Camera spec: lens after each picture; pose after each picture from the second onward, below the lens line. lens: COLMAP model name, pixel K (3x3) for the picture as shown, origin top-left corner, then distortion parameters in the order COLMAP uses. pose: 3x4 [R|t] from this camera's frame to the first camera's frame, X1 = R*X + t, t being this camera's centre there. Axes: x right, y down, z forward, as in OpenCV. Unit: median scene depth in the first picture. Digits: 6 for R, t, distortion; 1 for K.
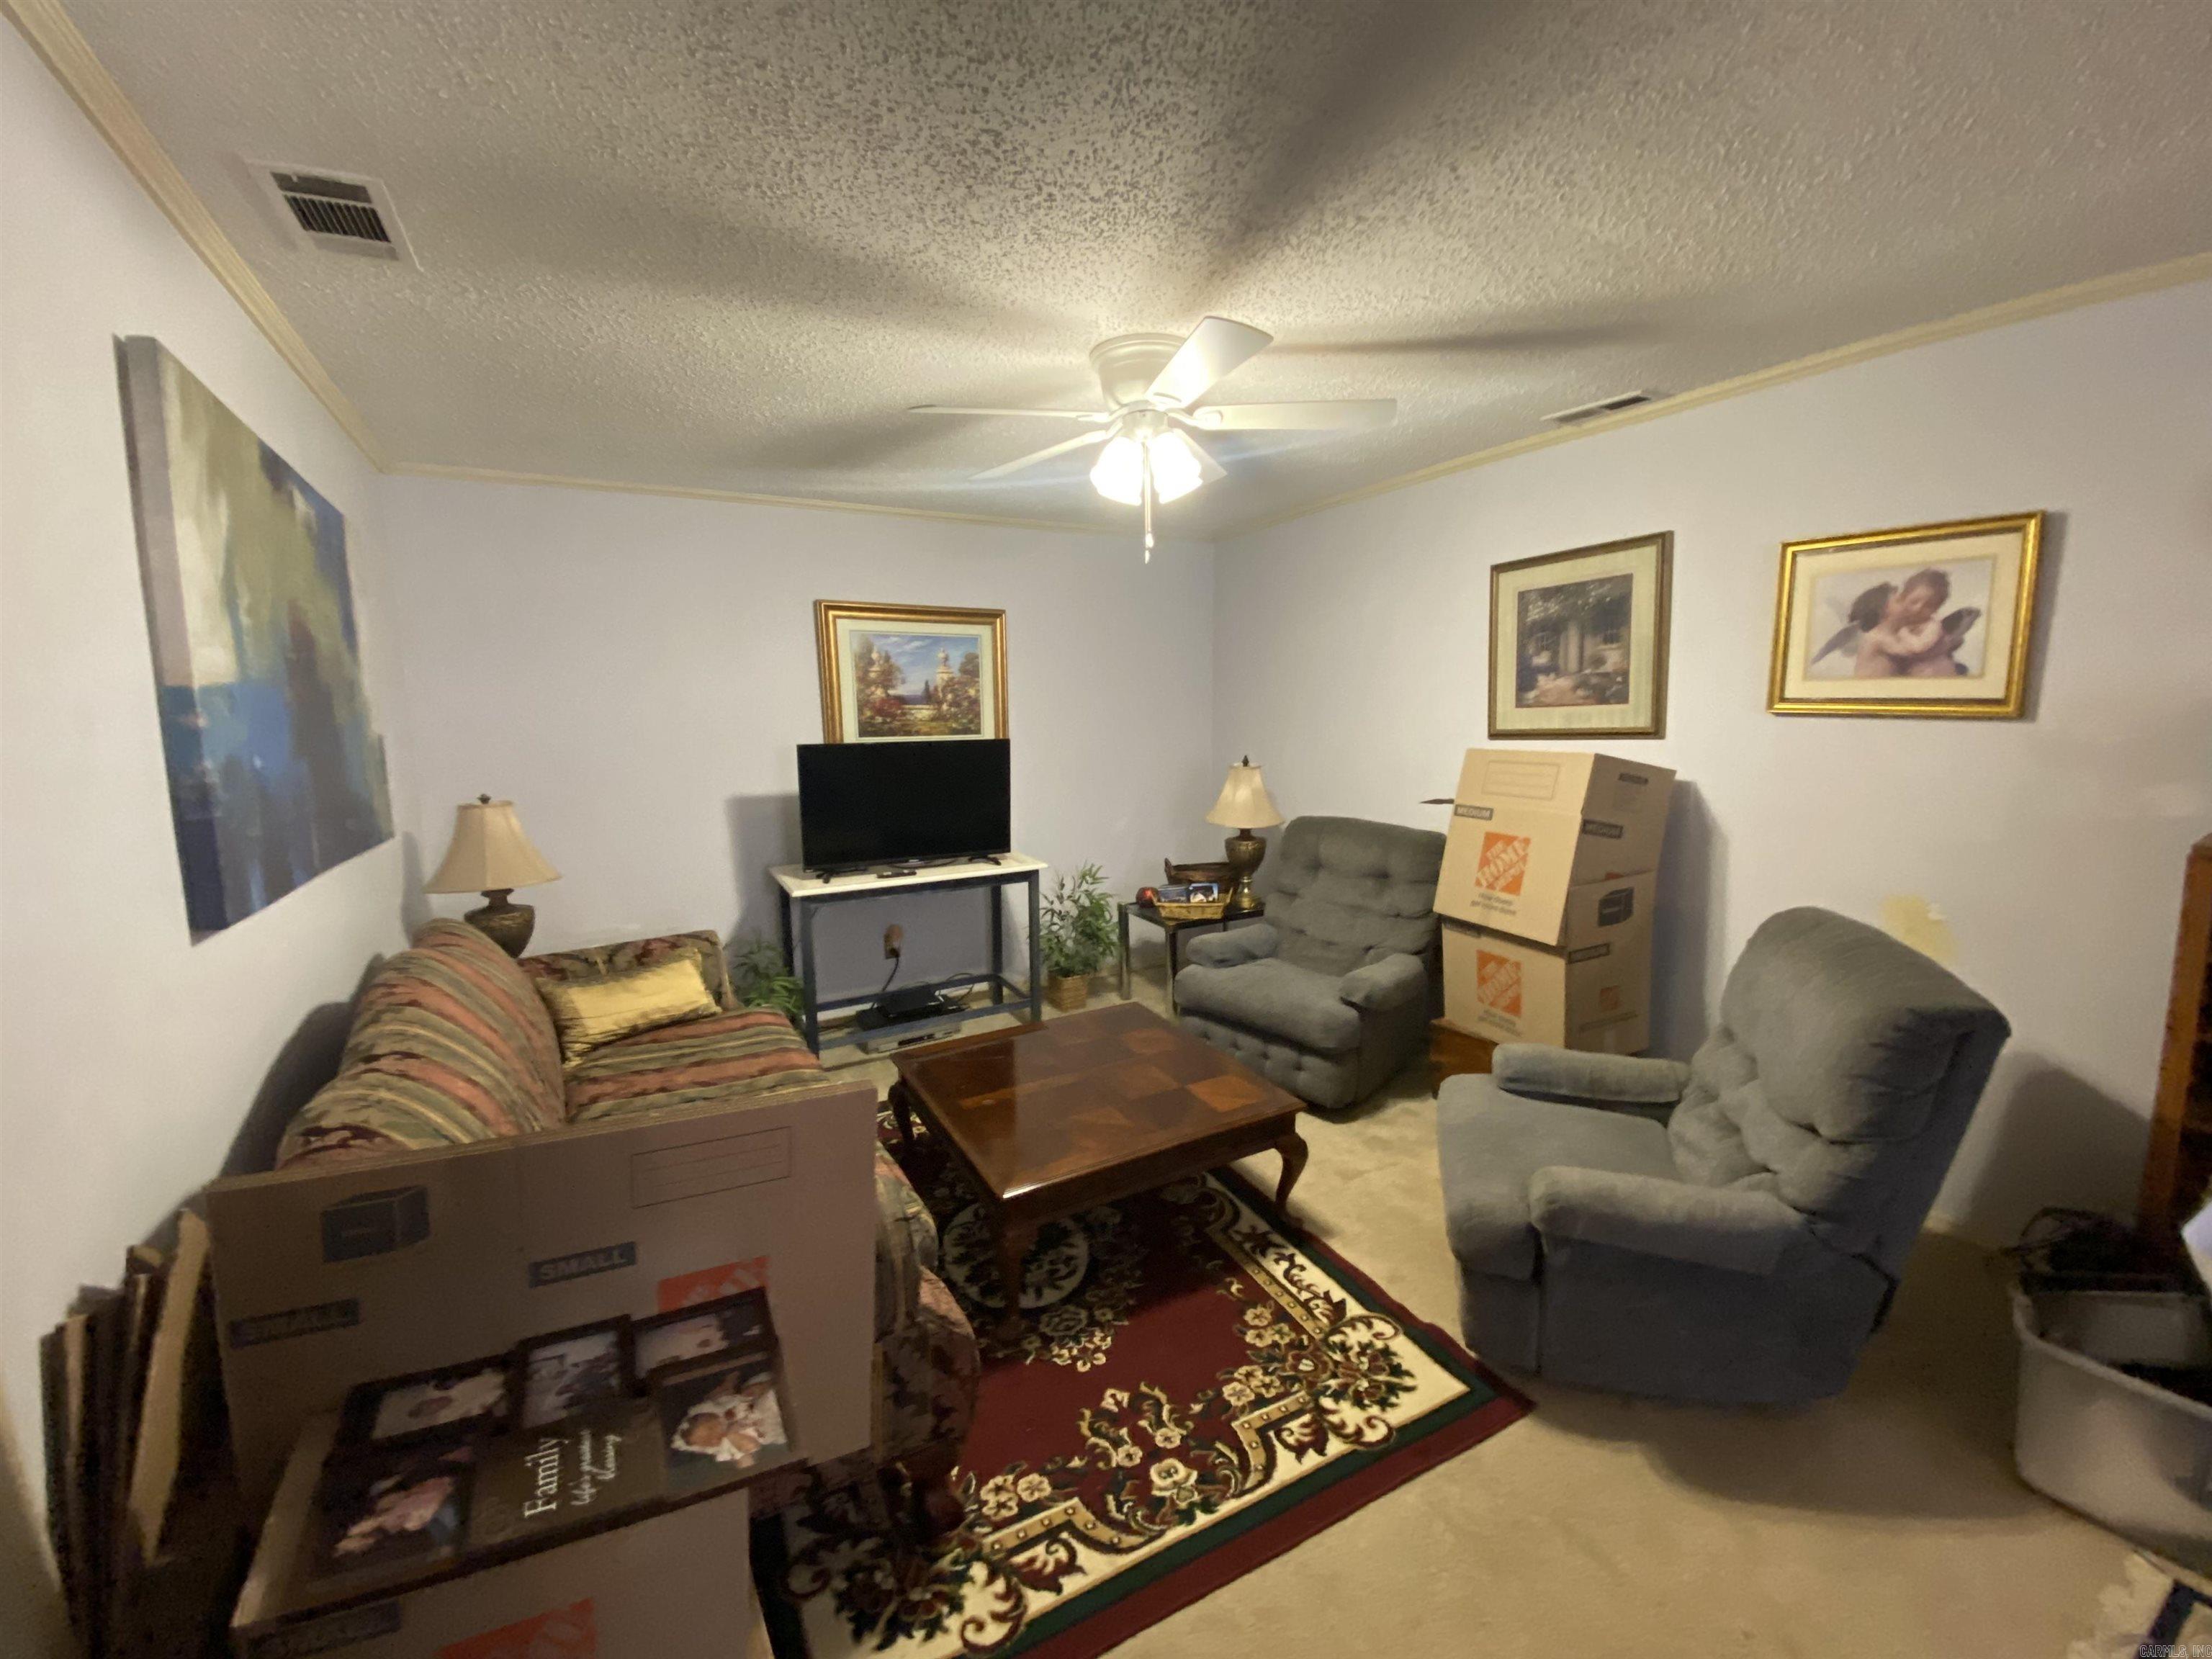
lens RADIAL K [[907.9, 0, 1073.8], [0, 907.9, 841.9], [0, 0, 1]] dist [0.008270, -0.014344]
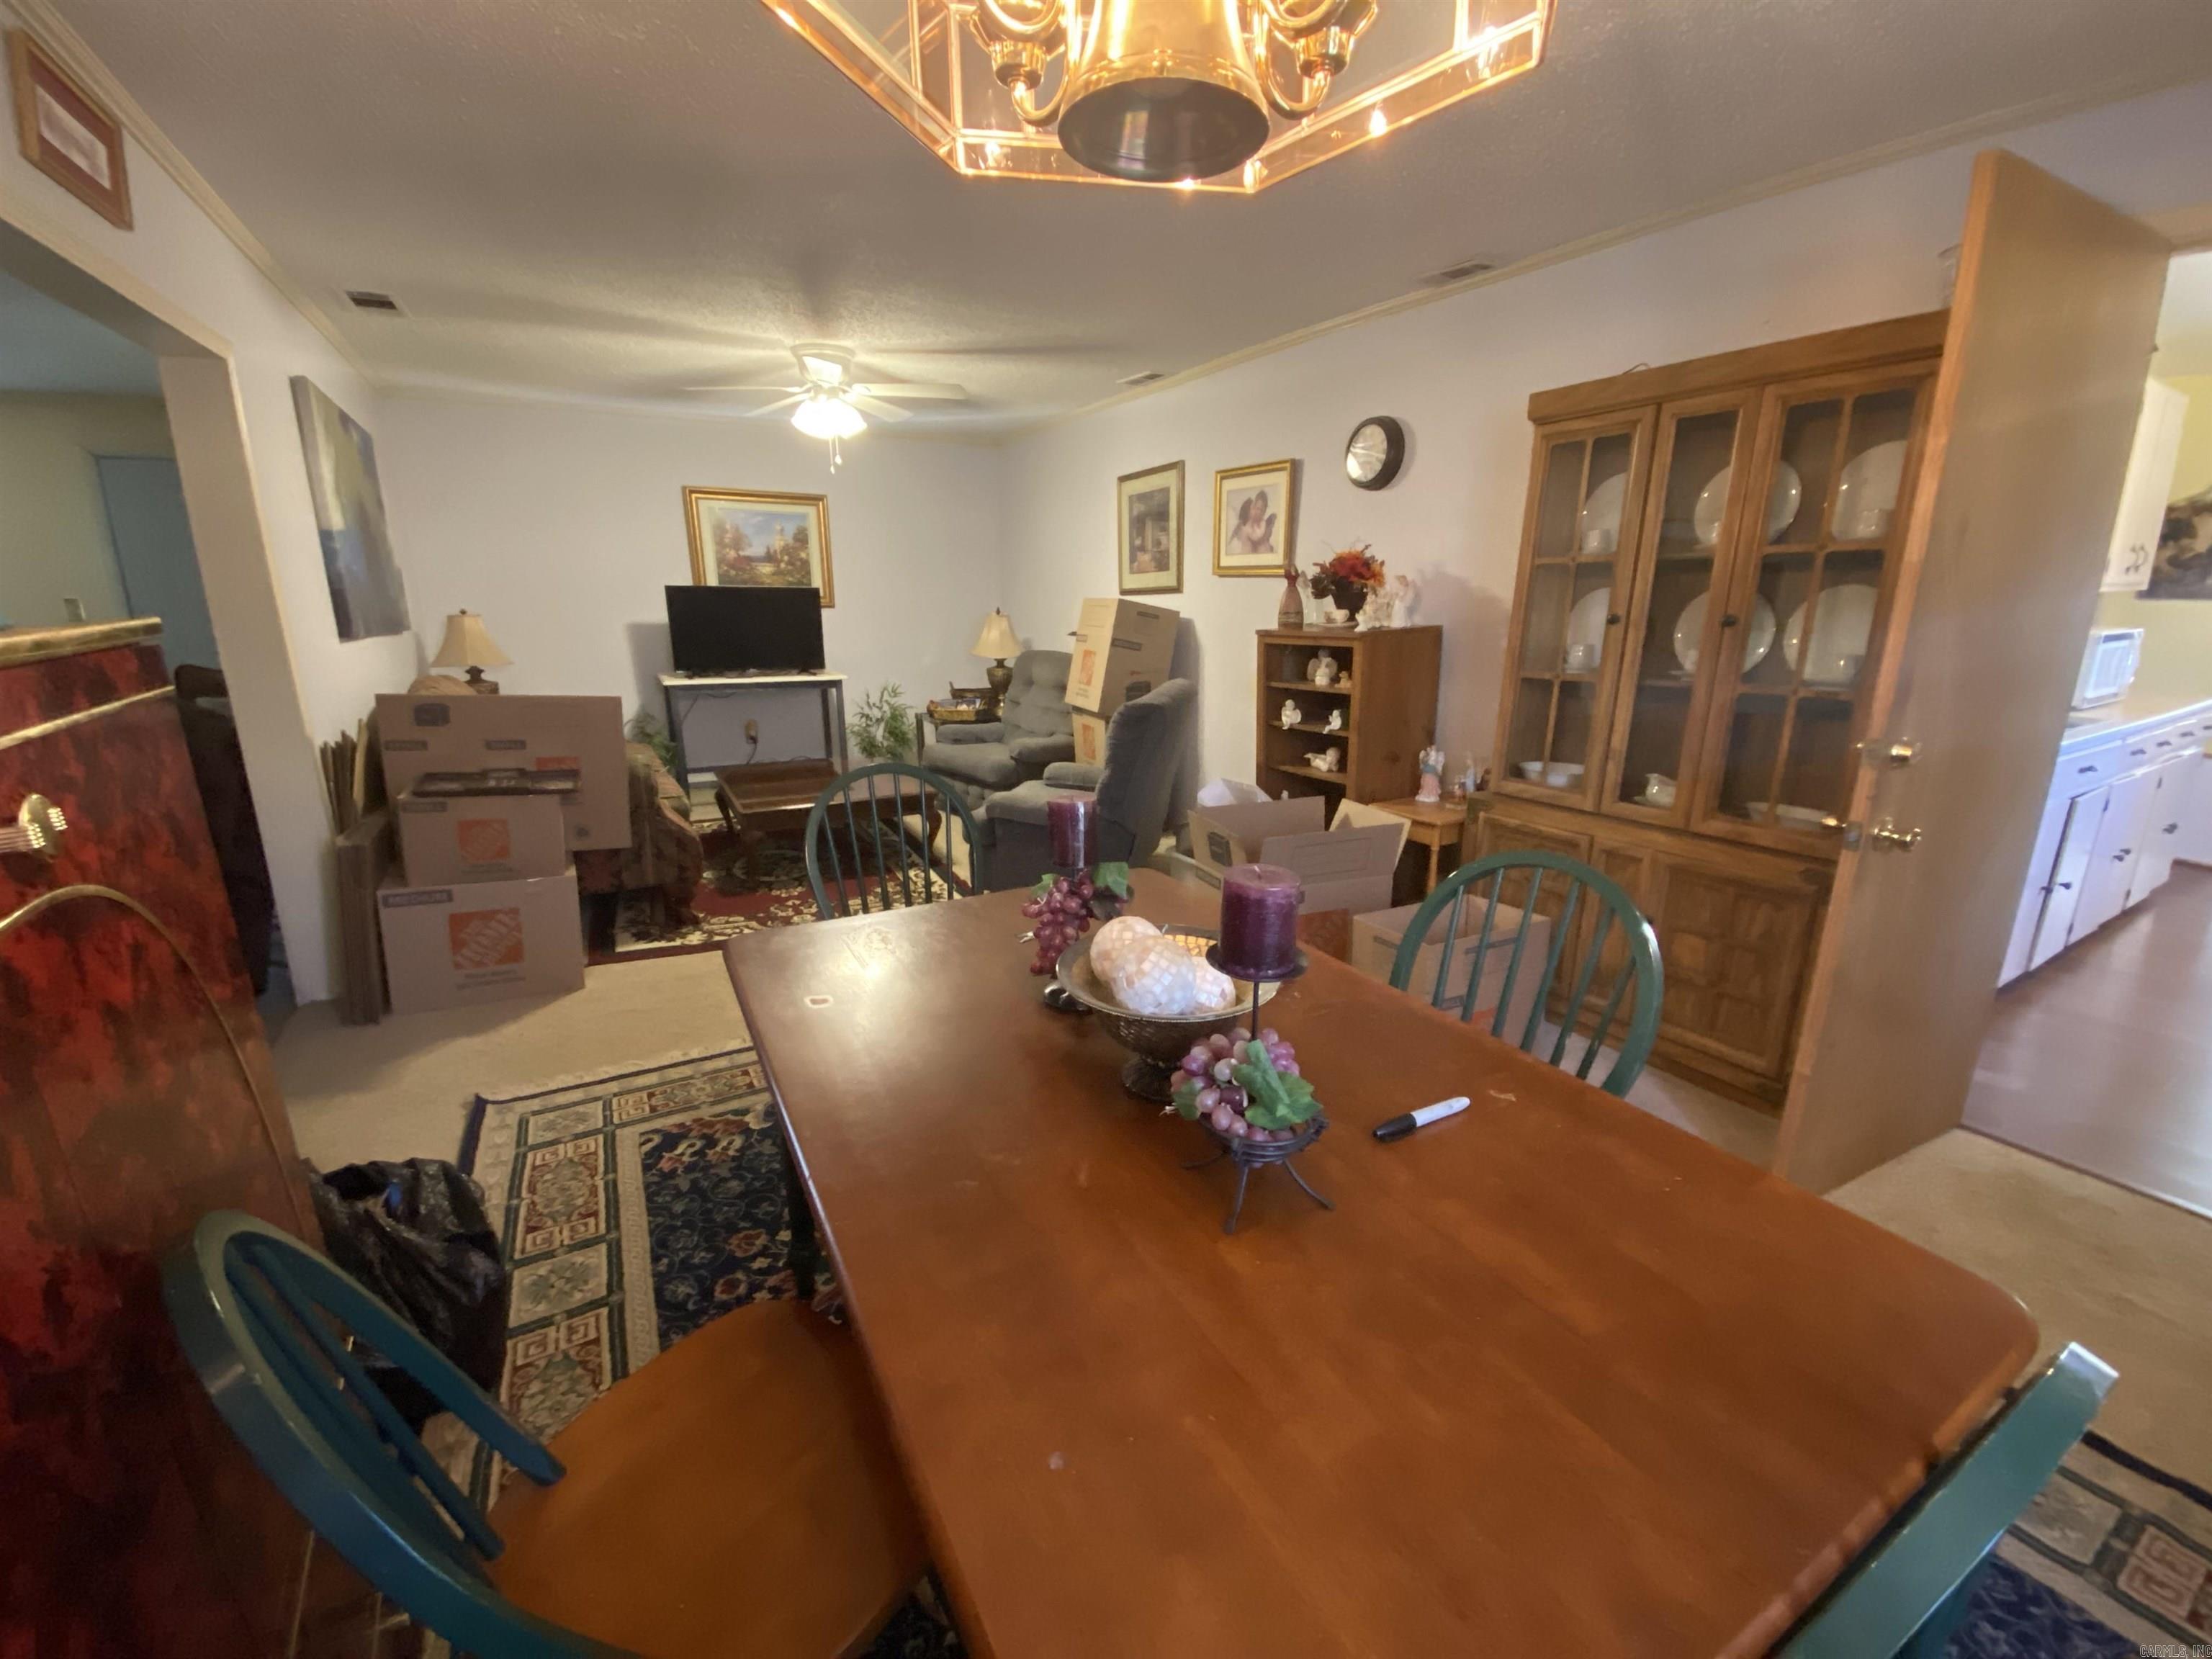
lens RADIAL K [[907.9, 0, 1086.3], [0, 907.9, 870.4], [0, 0, 1]] dist [0.008270, -0.014344]
pose [[0.999586, 0.021484, 0.019125, 0.406993], [-0.024078, 0.988725, 0.147796, 0.131306], [-0.015734, -0.148195, 0.988833, -0.632315]]
